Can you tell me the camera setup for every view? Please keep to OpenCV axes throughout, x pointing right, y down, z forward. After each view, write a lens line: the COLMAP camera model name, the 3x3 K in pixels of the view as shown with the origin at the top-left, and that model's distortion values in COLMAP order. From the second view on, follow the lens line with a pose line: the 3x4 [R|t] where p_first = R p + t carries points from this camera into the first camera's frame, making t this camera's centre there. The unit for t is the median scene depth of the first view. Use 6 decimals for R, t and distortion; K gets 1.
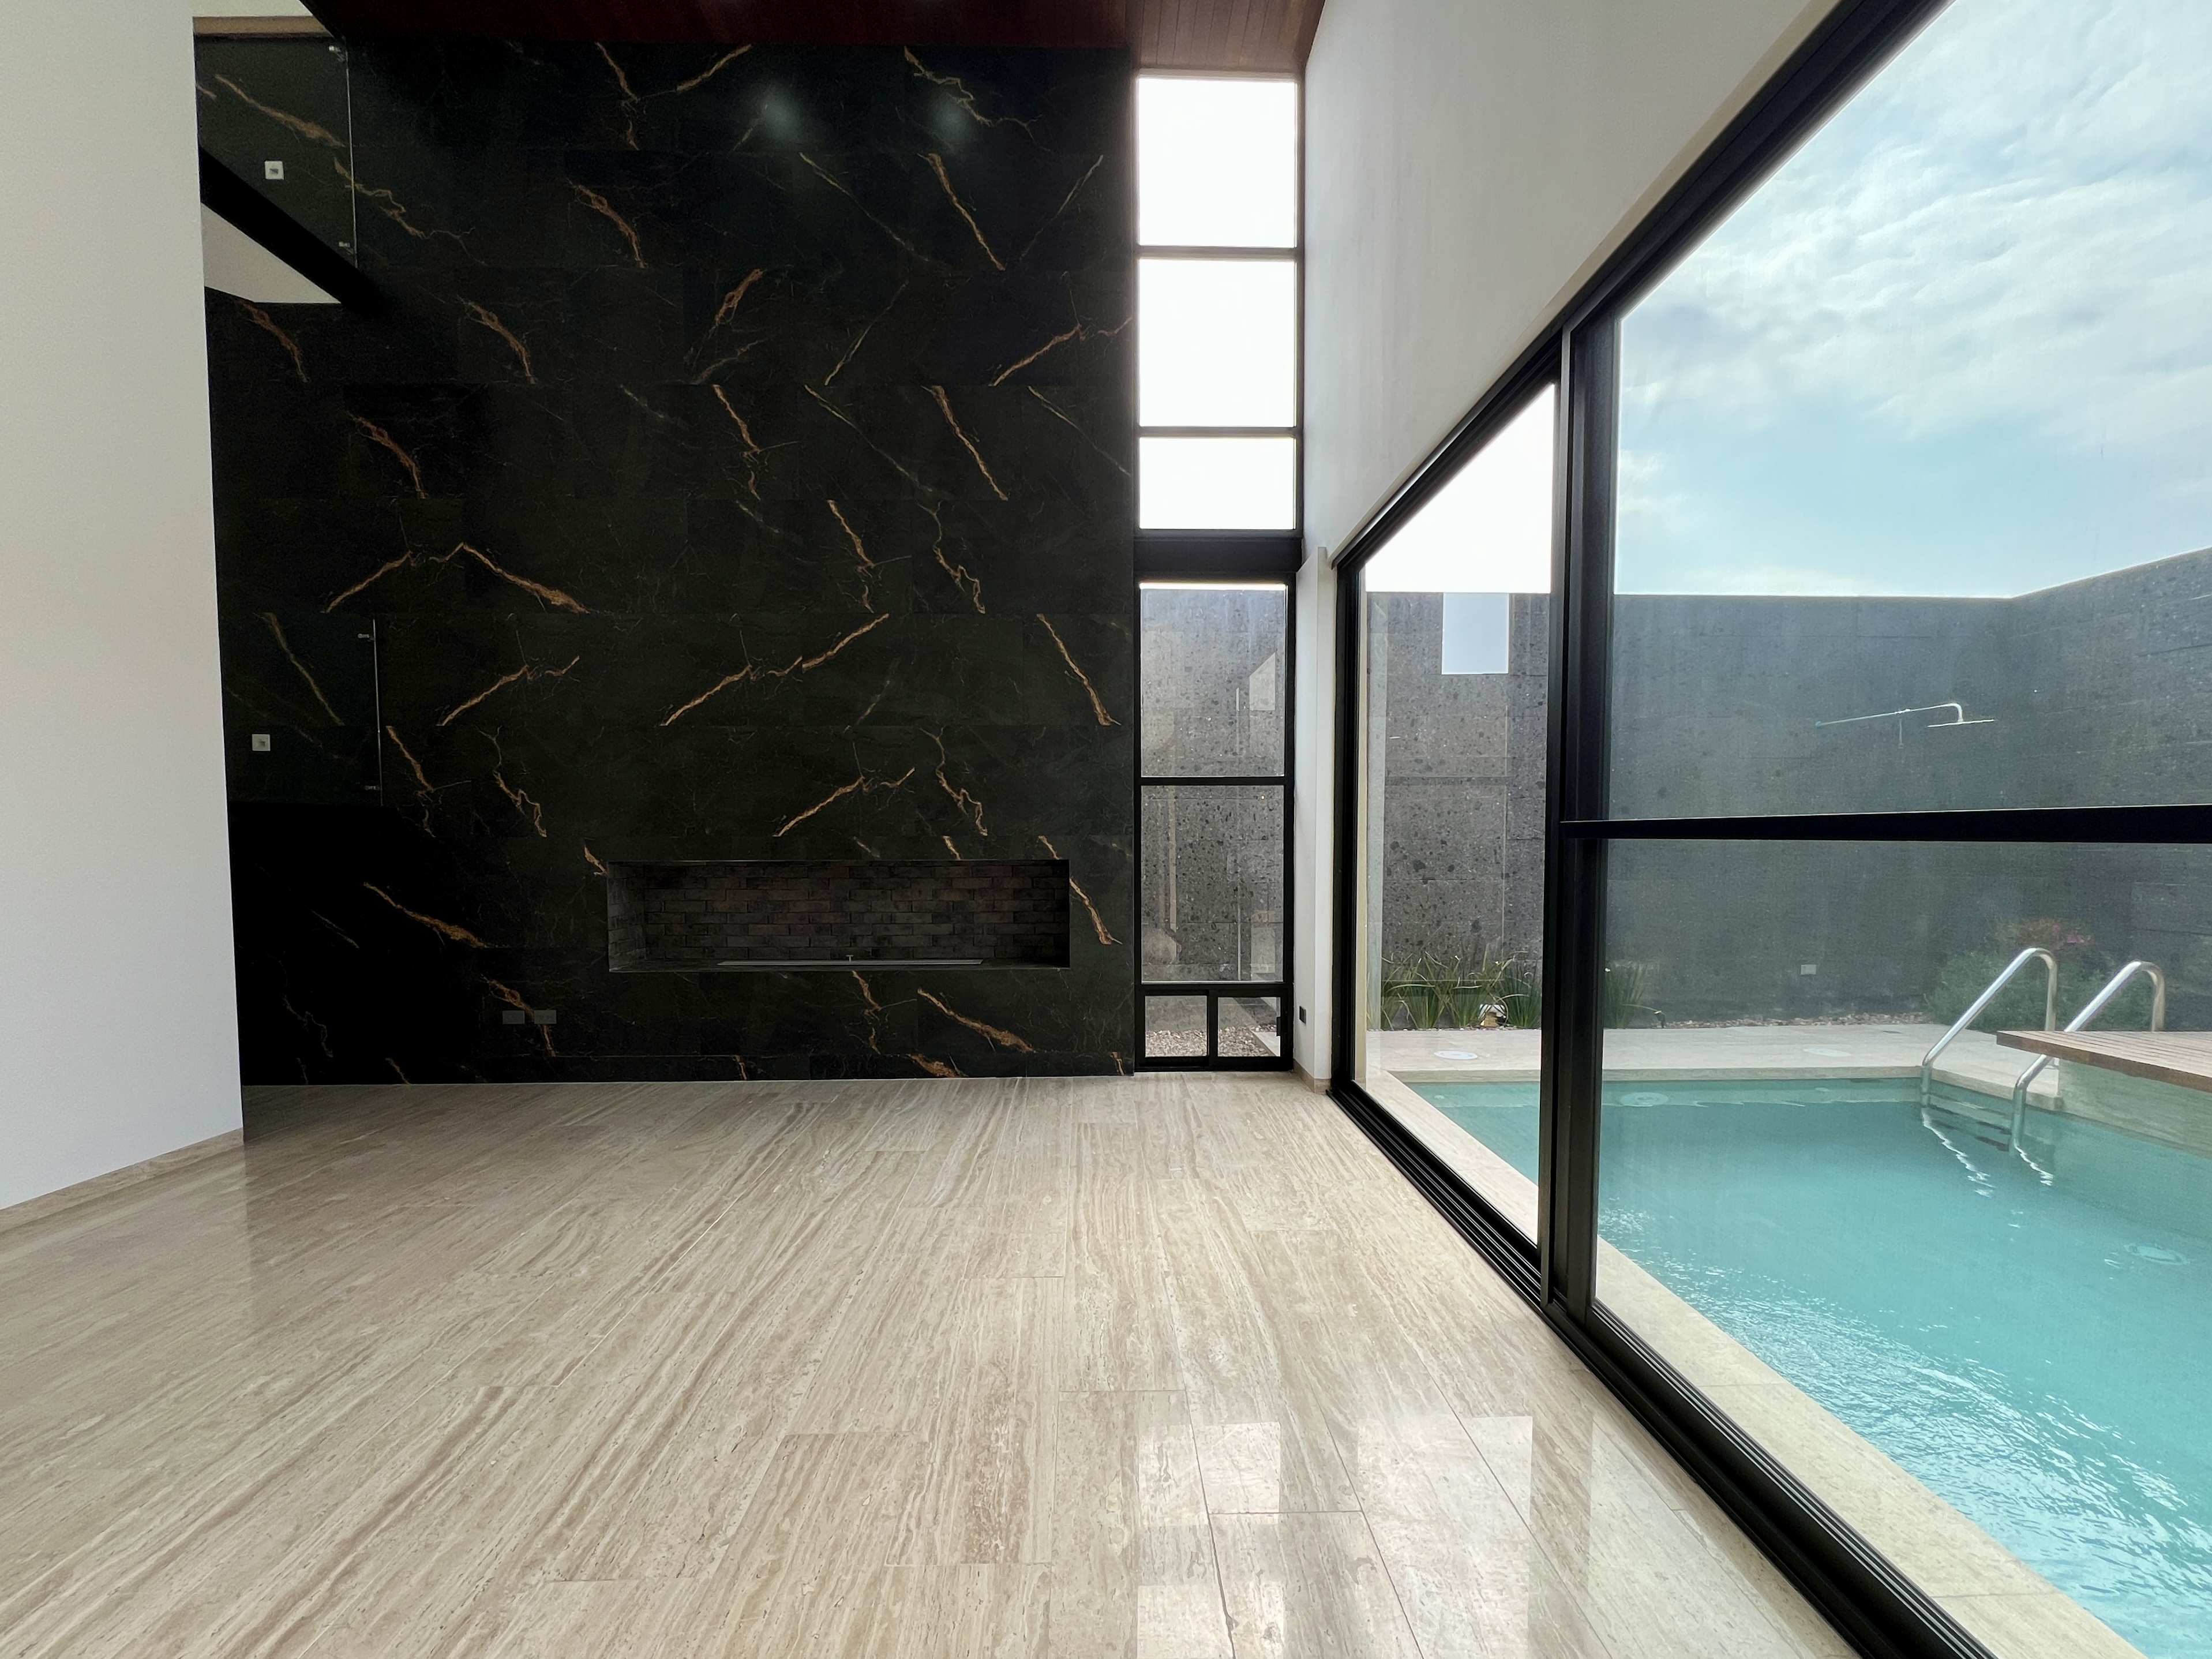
lens RADIAL K [[938.5, 0, 1106.2], [0, 938.5, 884.4], [0, 0, 1]] dist [-0.001087, 0.000286]
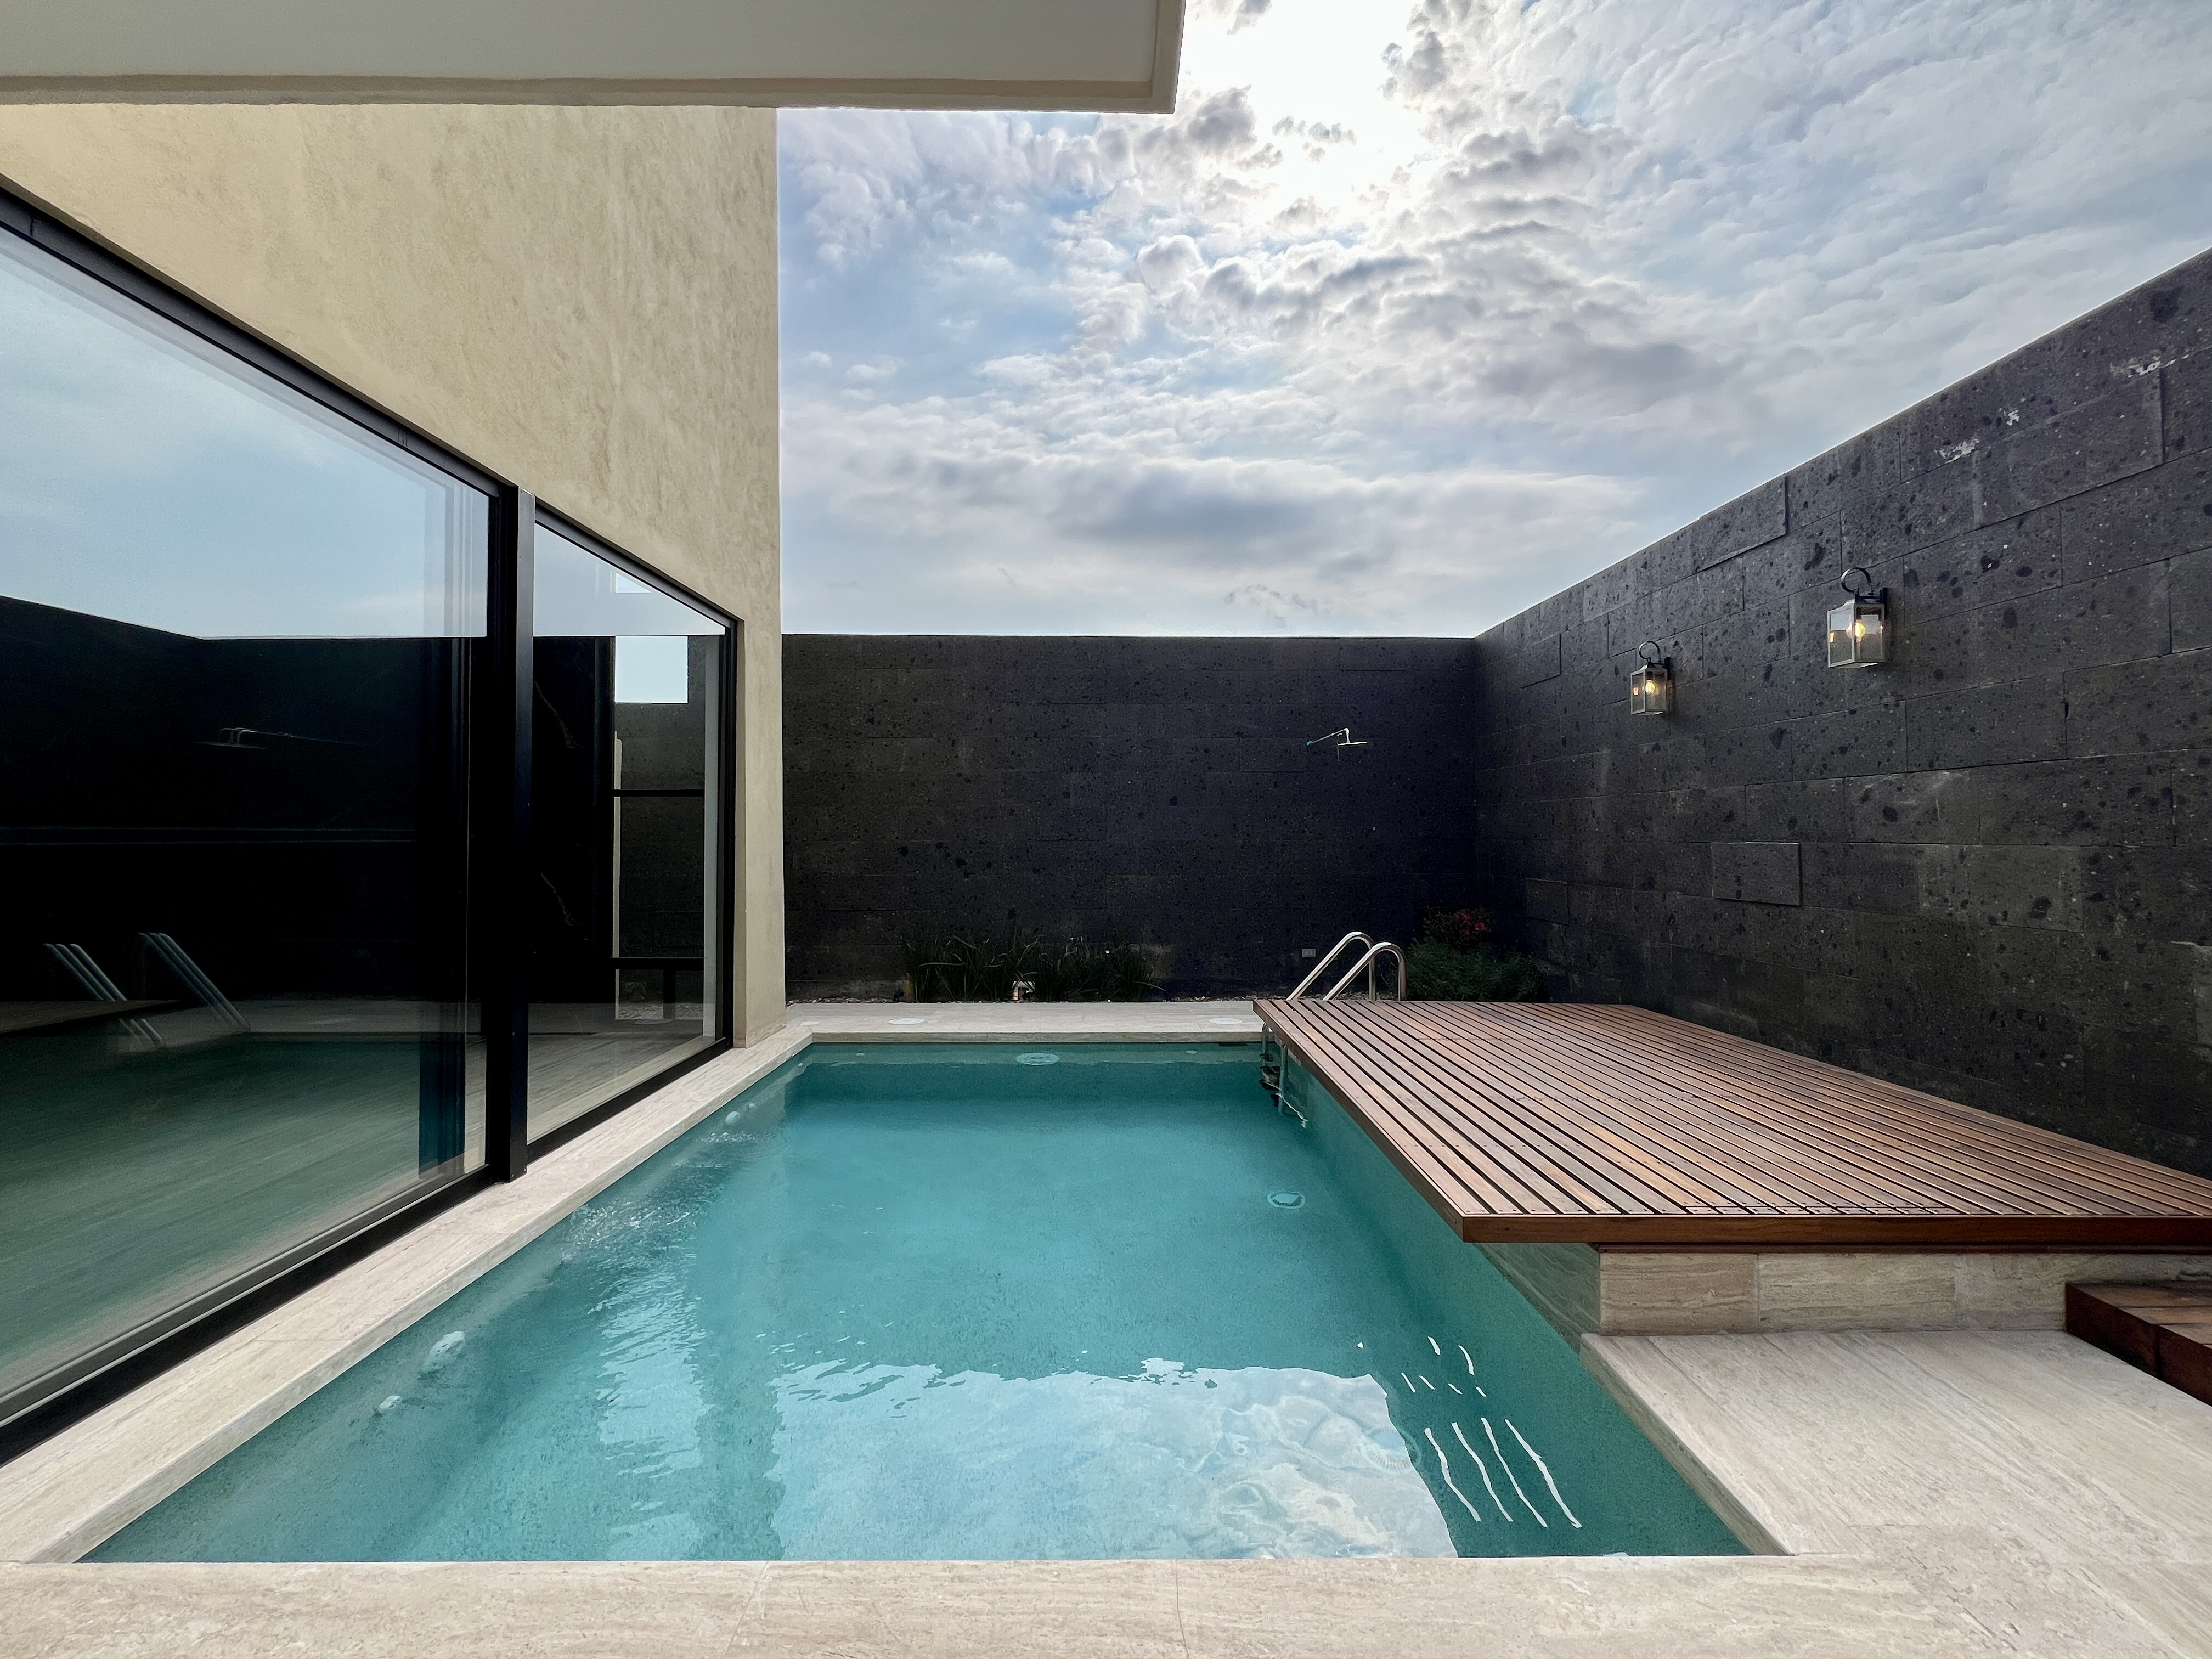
lens RADIAL K [[890.2, 0, 1116.7], [0, 890.2, 823.4], [0, 0, 1]] dist [-0.000761, -0.000240]
pose [[0.999802, 0.000519, -0.019880, 0.740873], [-0.001771, 0.998010, -0.063024, 0.001428], [0.019808, 0.063046, 0.997814, -0.155327]]
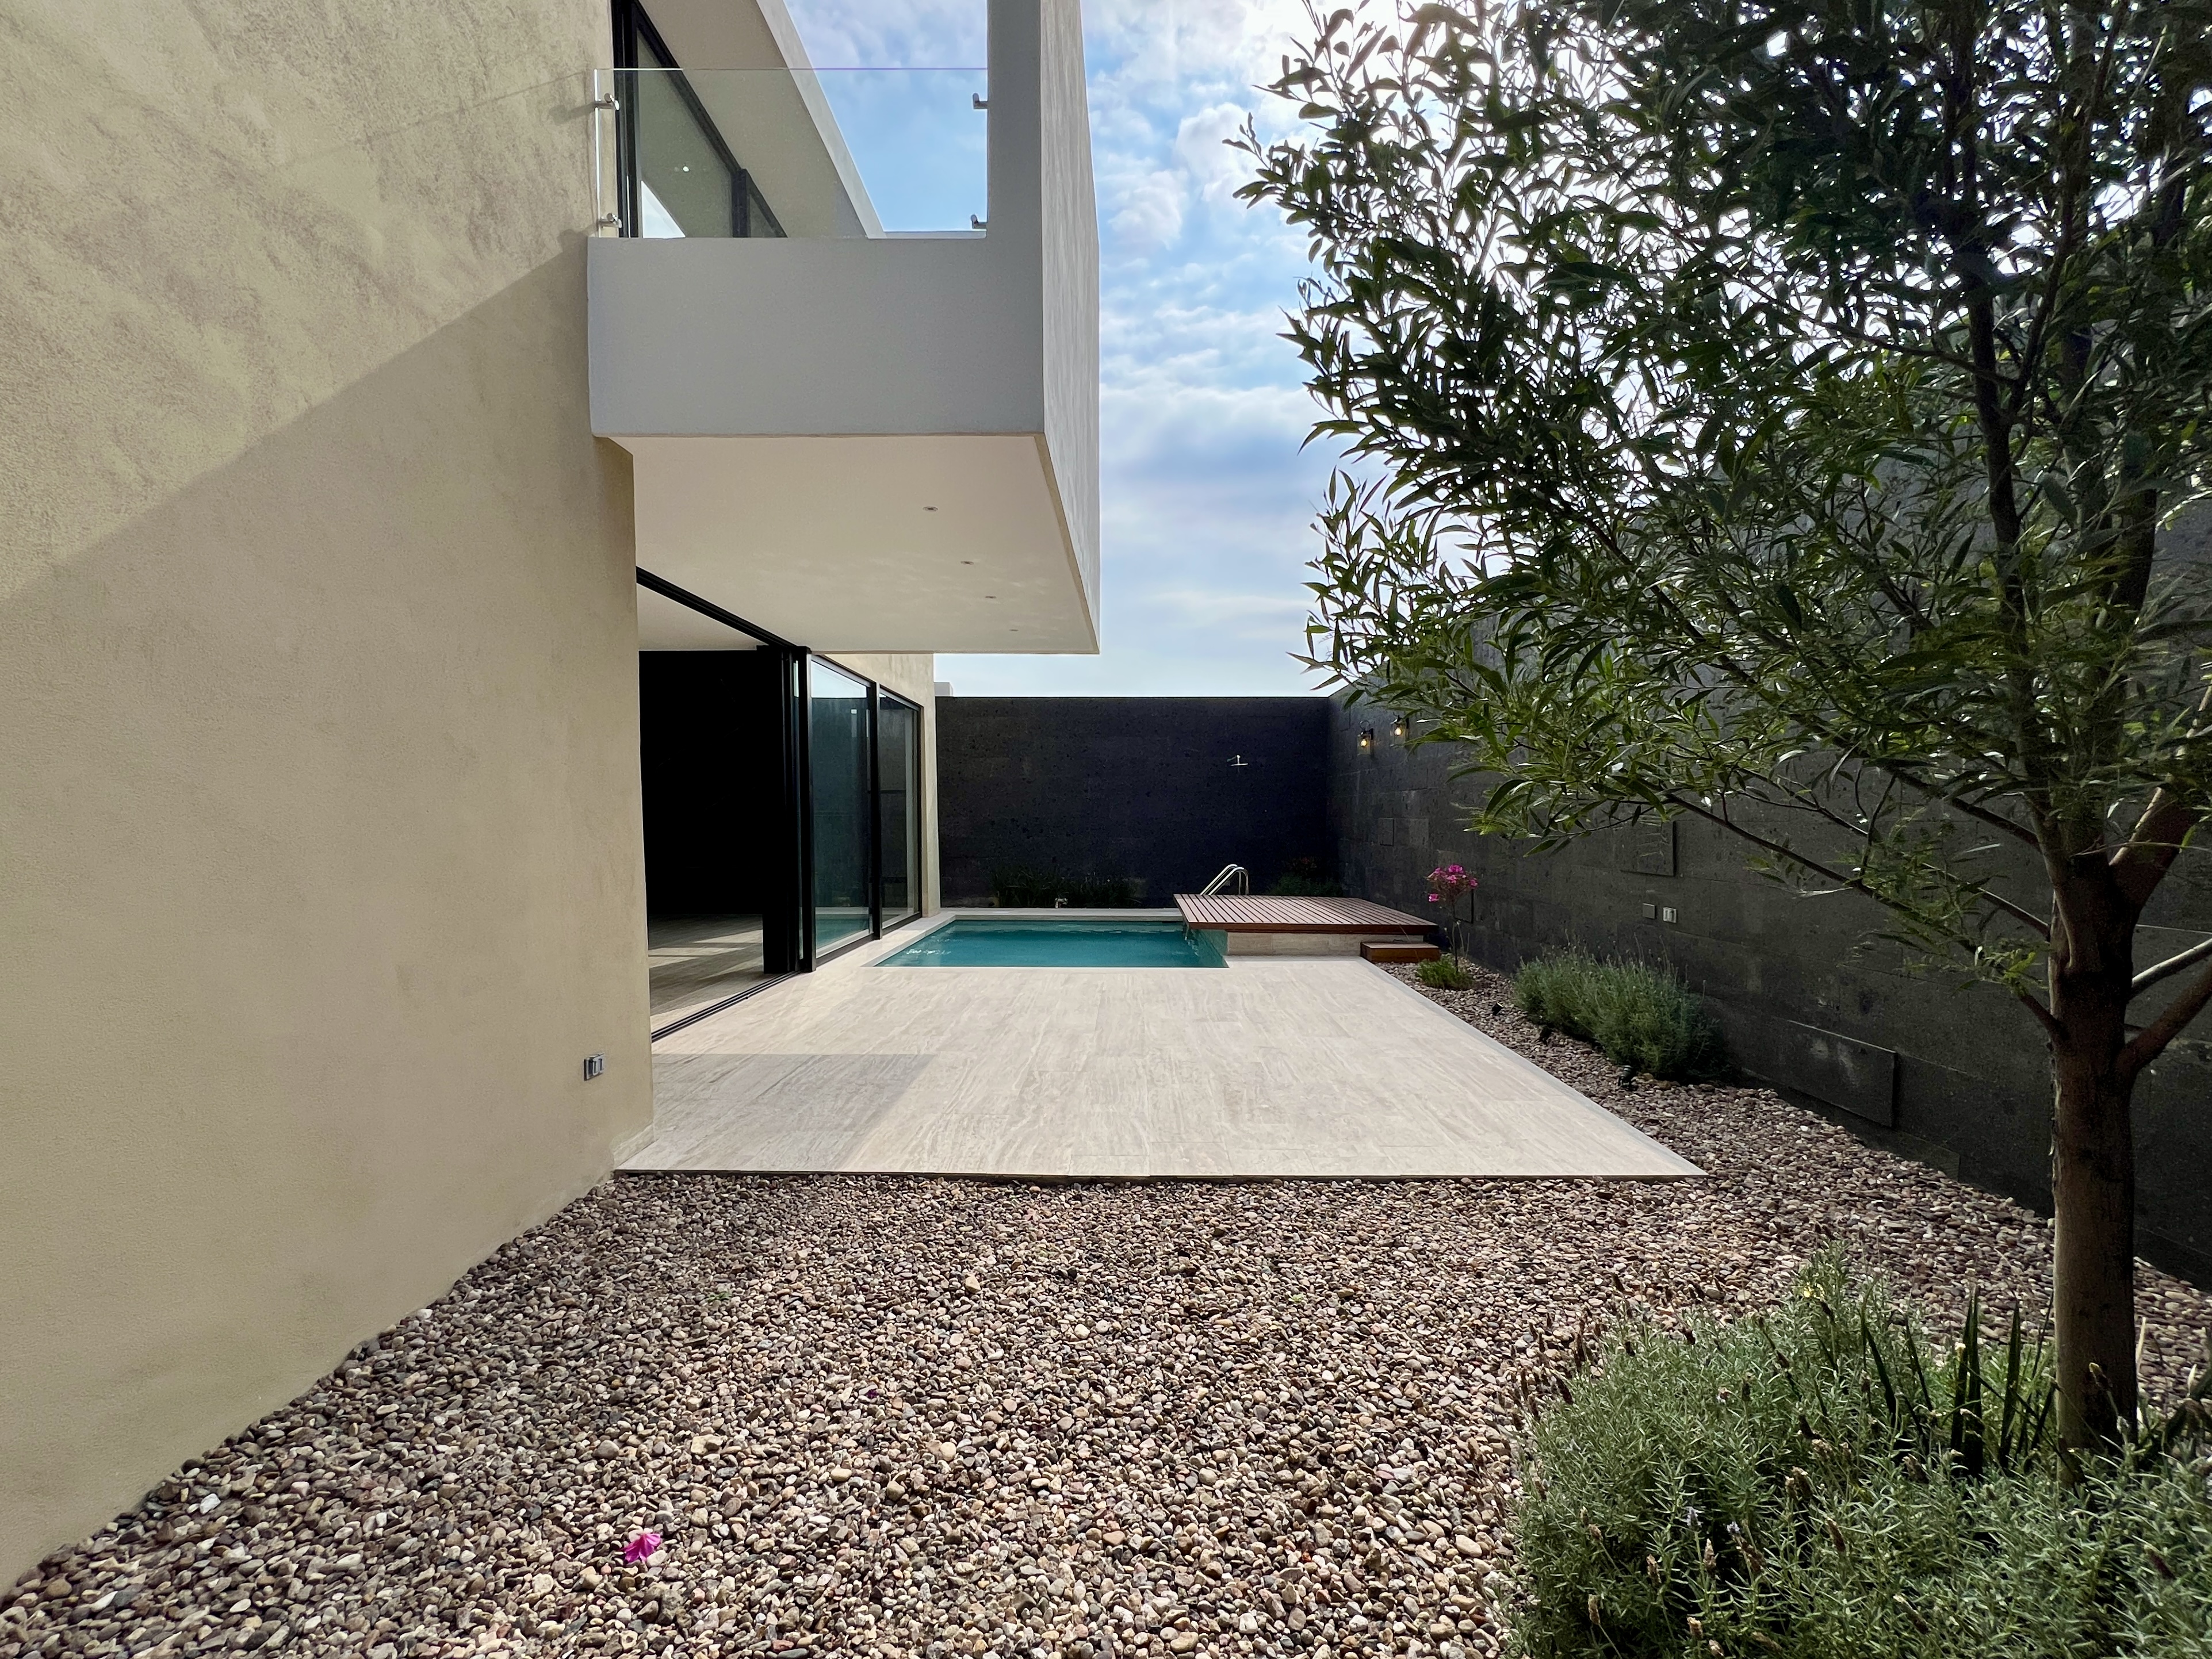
lens RADIAL K [[903.2, 0, 1104.9], [0, 903.2, 819.6], [0, 0, 1]] dist [-0.001644, 0.000187]
pose [[0.997960, 0.002278, -0.063805, 0.851142], [-0.004961, 0.999109, -0.041919, 0.052335], [0.063653, 0.042150, 0.997082, -1.296190]]
